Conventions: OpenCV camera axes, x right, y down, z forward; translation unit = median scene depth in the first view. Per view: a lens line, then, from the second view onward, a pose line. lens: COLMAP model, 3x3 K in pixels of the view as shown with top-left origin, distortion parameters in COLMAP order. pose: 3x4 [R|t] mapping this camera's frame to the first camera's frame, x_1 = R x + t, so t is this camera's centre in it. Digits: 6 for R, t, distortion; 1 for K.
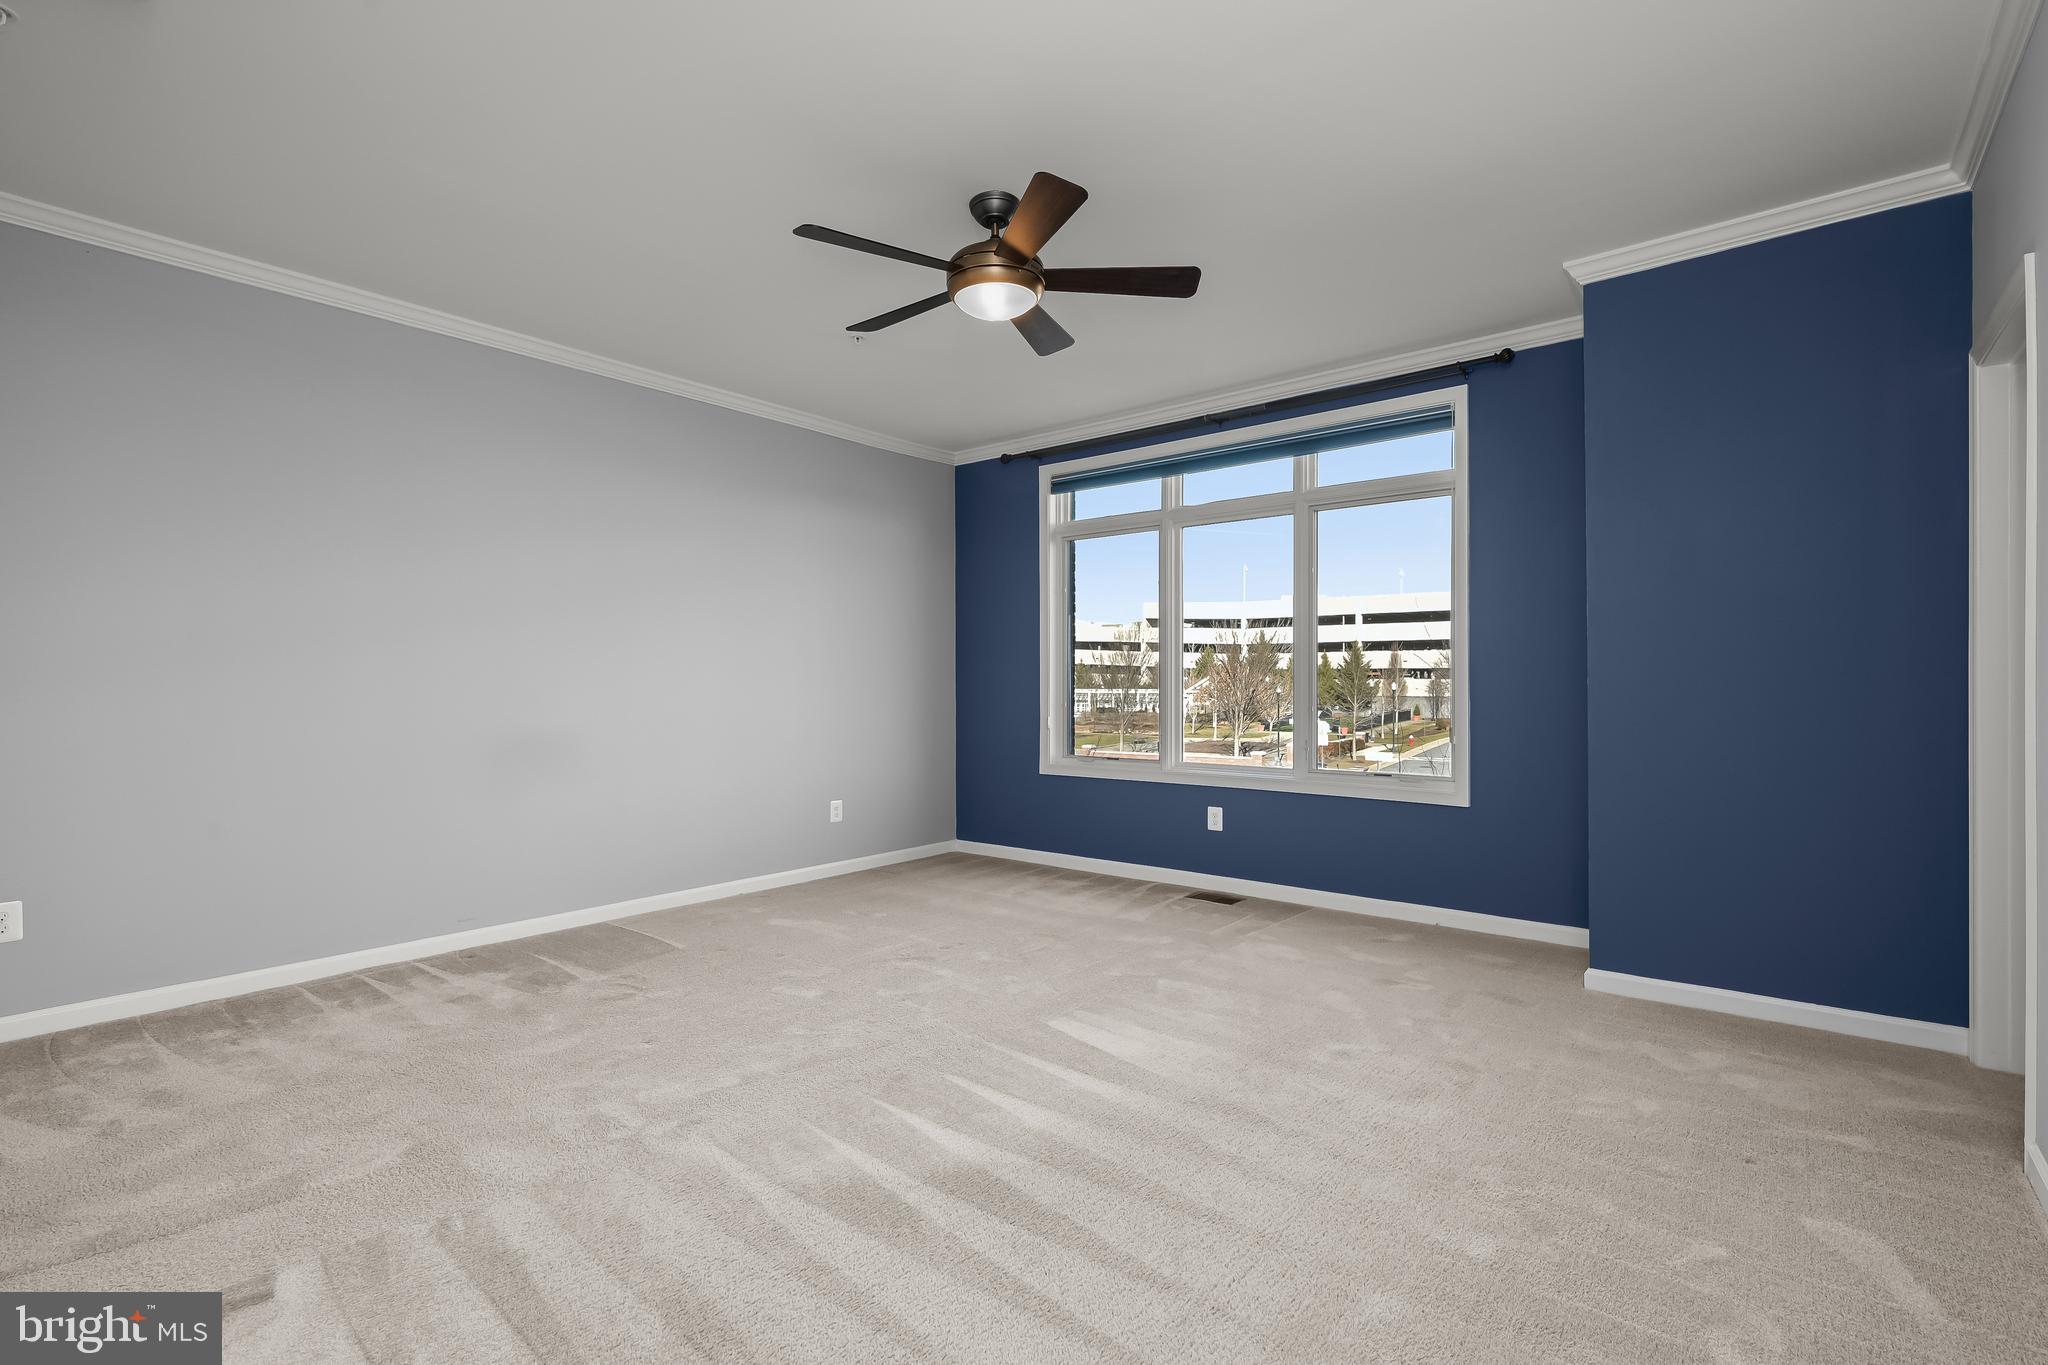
lens RADIAL K [[935.1, 0, 1017.1], [0, 935.1, 684.1], [0, 0, 1]] dist [-0.005567, 0.001746]
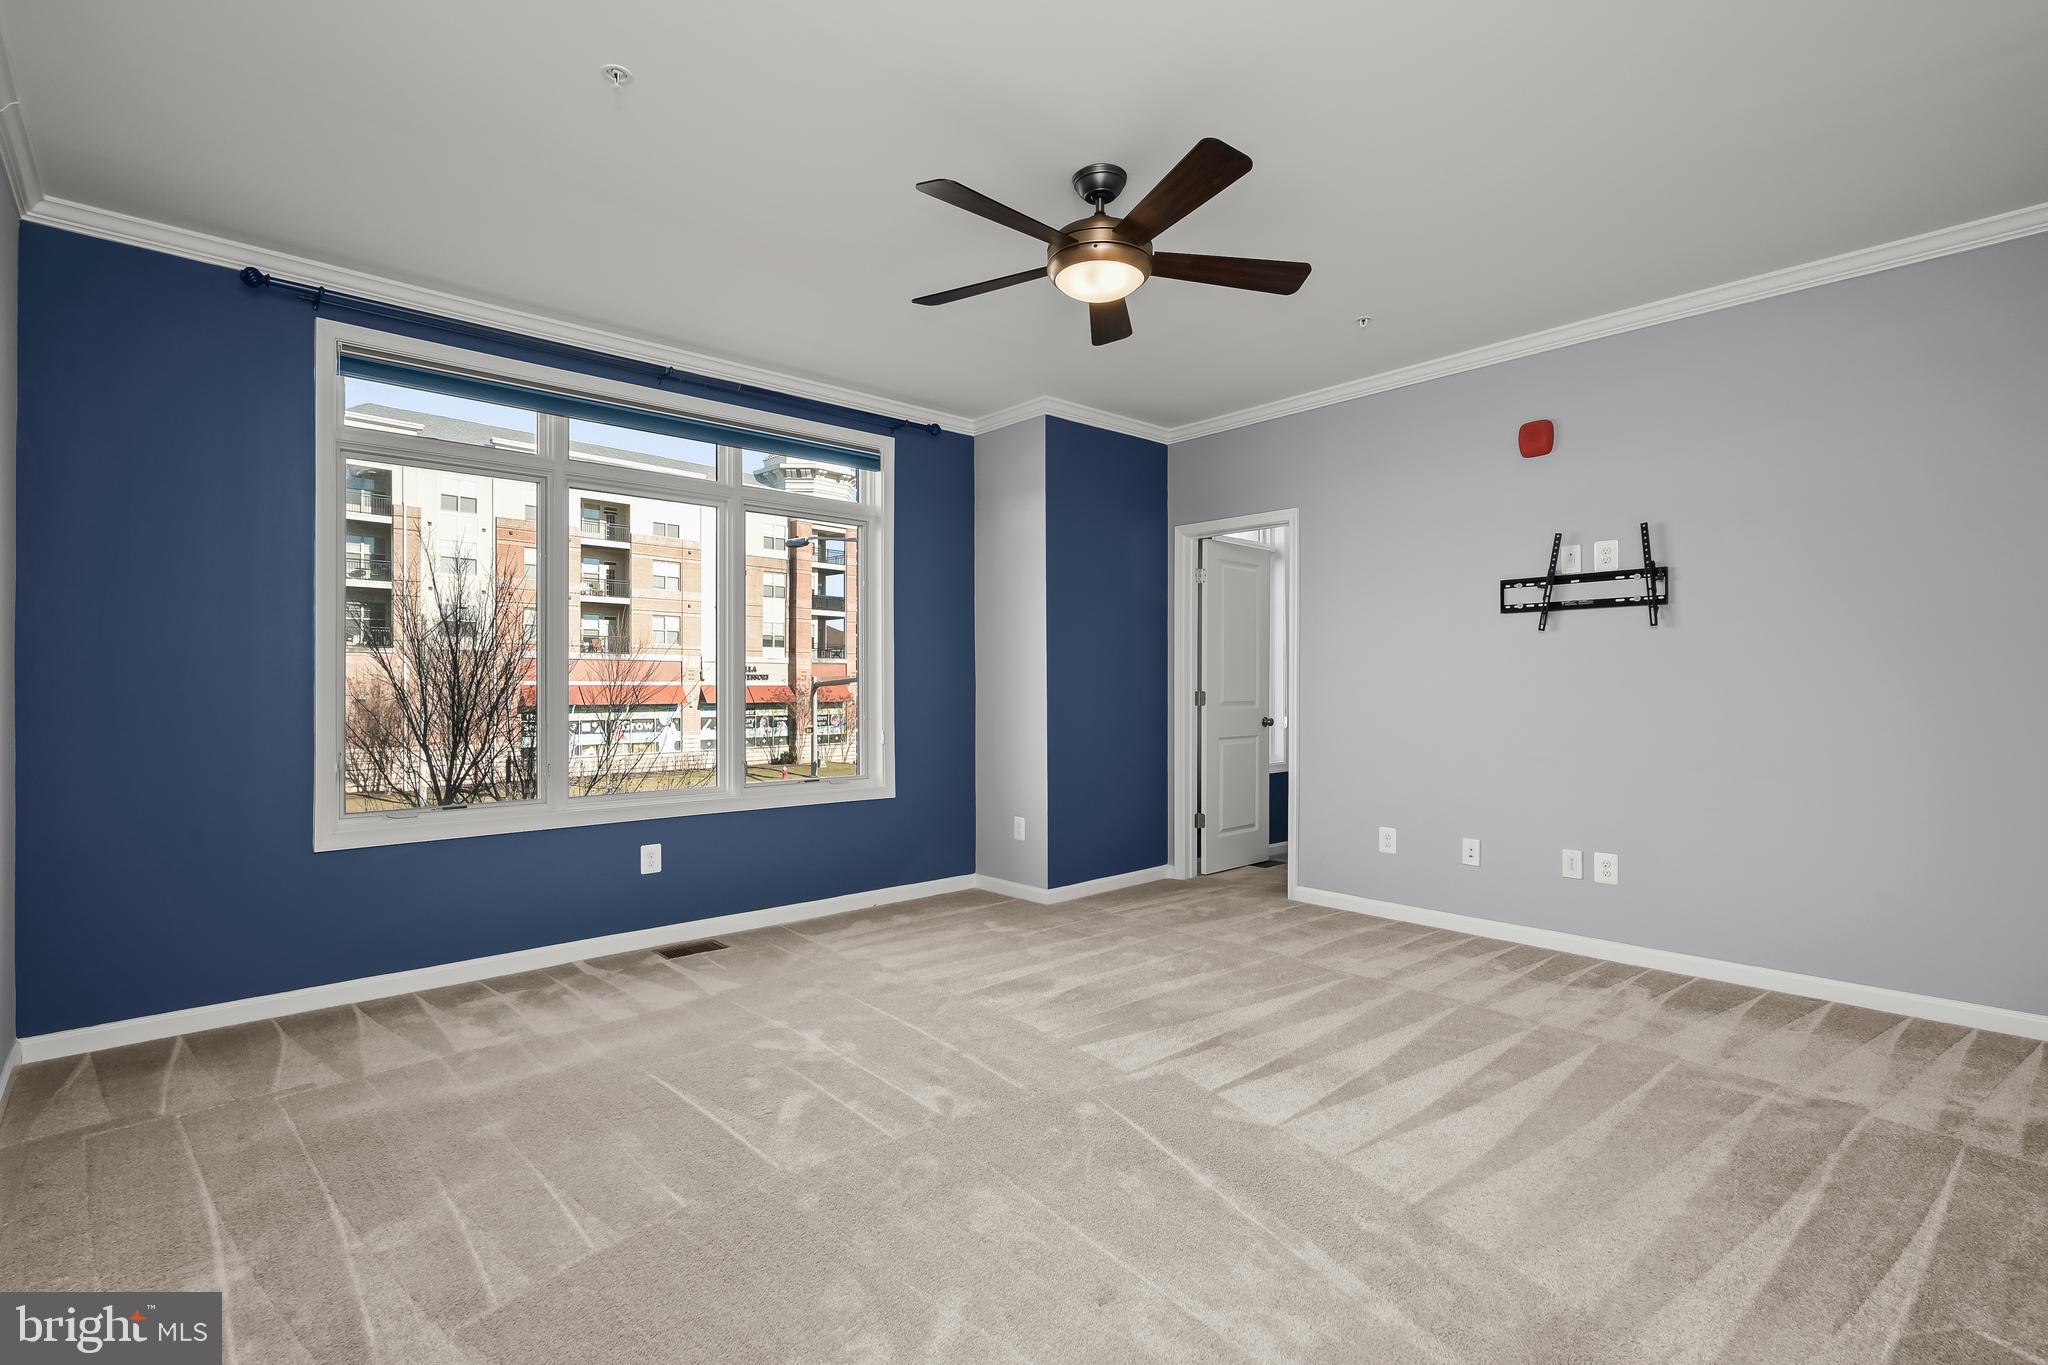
lens RADIAL K [[935.1, 0, 1031.7], [0, 935.1, 683.3], [0, 0, 1]] dist [-0.005567, 0.001746]
pose [[0.138144, -0.001158, 0.990411, -0.562416], [-0.003565, 0.999992, 0.001666, -0.012628], [-0.990406, -0.003761, 0.138139, 0.564737]]
